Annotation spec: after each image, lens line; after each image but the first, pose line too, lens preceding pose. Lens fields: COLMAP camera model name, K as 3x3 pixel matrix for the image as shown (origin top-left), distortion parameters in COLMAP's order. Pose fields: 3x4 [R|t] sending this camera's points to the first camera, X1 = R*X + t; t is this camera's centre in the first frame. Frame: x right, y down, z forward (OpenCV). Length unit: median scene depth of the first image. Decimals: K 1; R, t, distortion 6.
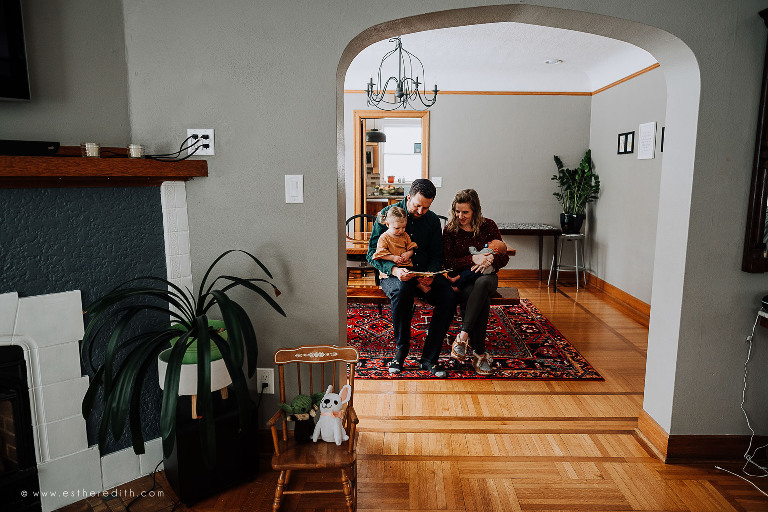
lens RADIAL K [[519.7, 0, 408.0], [0, 519.7, 253.7], [0, 0, 1]] dist [-0.010684, -0.002167]
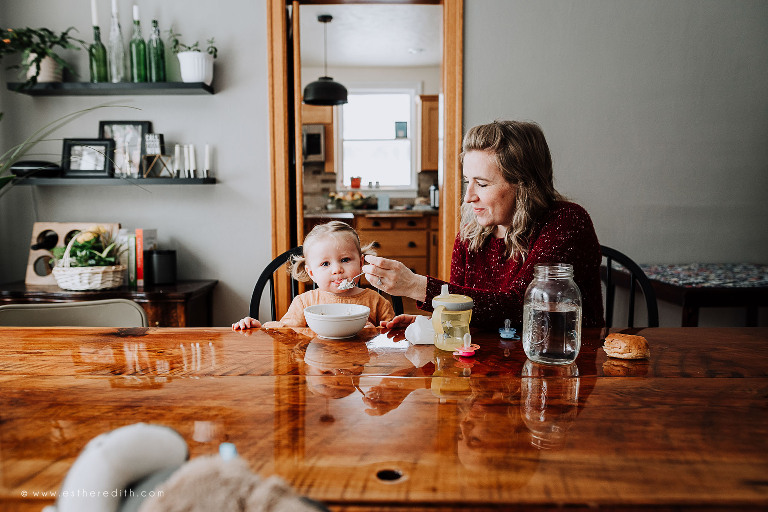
lens RADIAL K [[550.0, 0, 380.0], [0, 550.0, 253.2], [0, 0, 1]] dist [-0.005025, -0.001063]
pose [[0.999590, -0.011456, 0.026227, -0.038821], [0.012802, 0.998578, -0.051743, -0.053898], [-0.025597, 0.052058, 0.998316, 0.661288]]
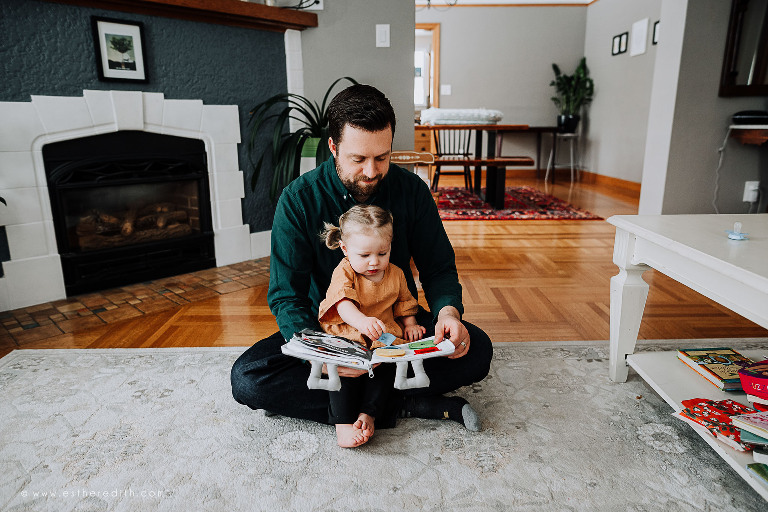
lens RADIAL K [[509.5, 0, 384.1], [0, 509.5, 253.7], [0, 0, 1]] dist [-0.006671, -0.000147]
pose [[0.999868, -0.014069, -0.008175, -0.082871], [0.014777, 0.995444, 0.094199, 0.119257], [0.006812, -0.094307, 0.995520, -0.134880]]
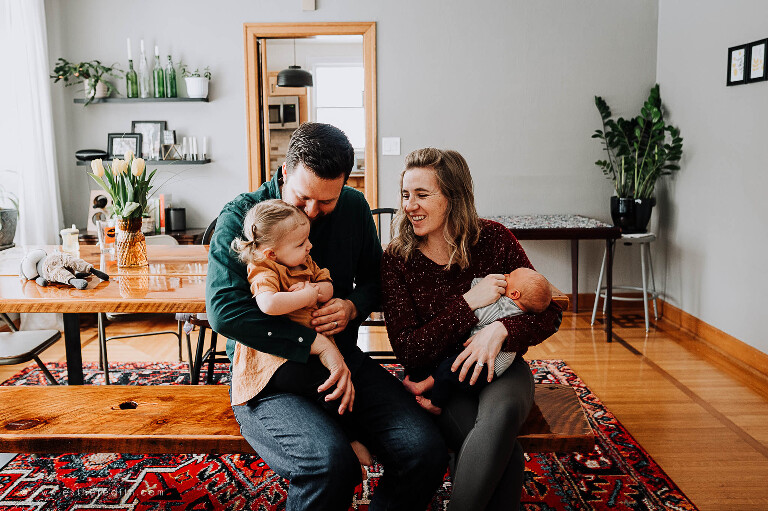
lens RADIAL K [[632.5, 0, 367.3], [0, 632.5, 223.1], [0, 0, 1]] dist [-0.006251, -0.000272]
pose [[0.999829, -0.017856, -0.004706, 0.033767], [0.017724, 0.999483, -0.026807, -0.038499], [0.005183, 0.026719, 0.999630, 0.338837]]
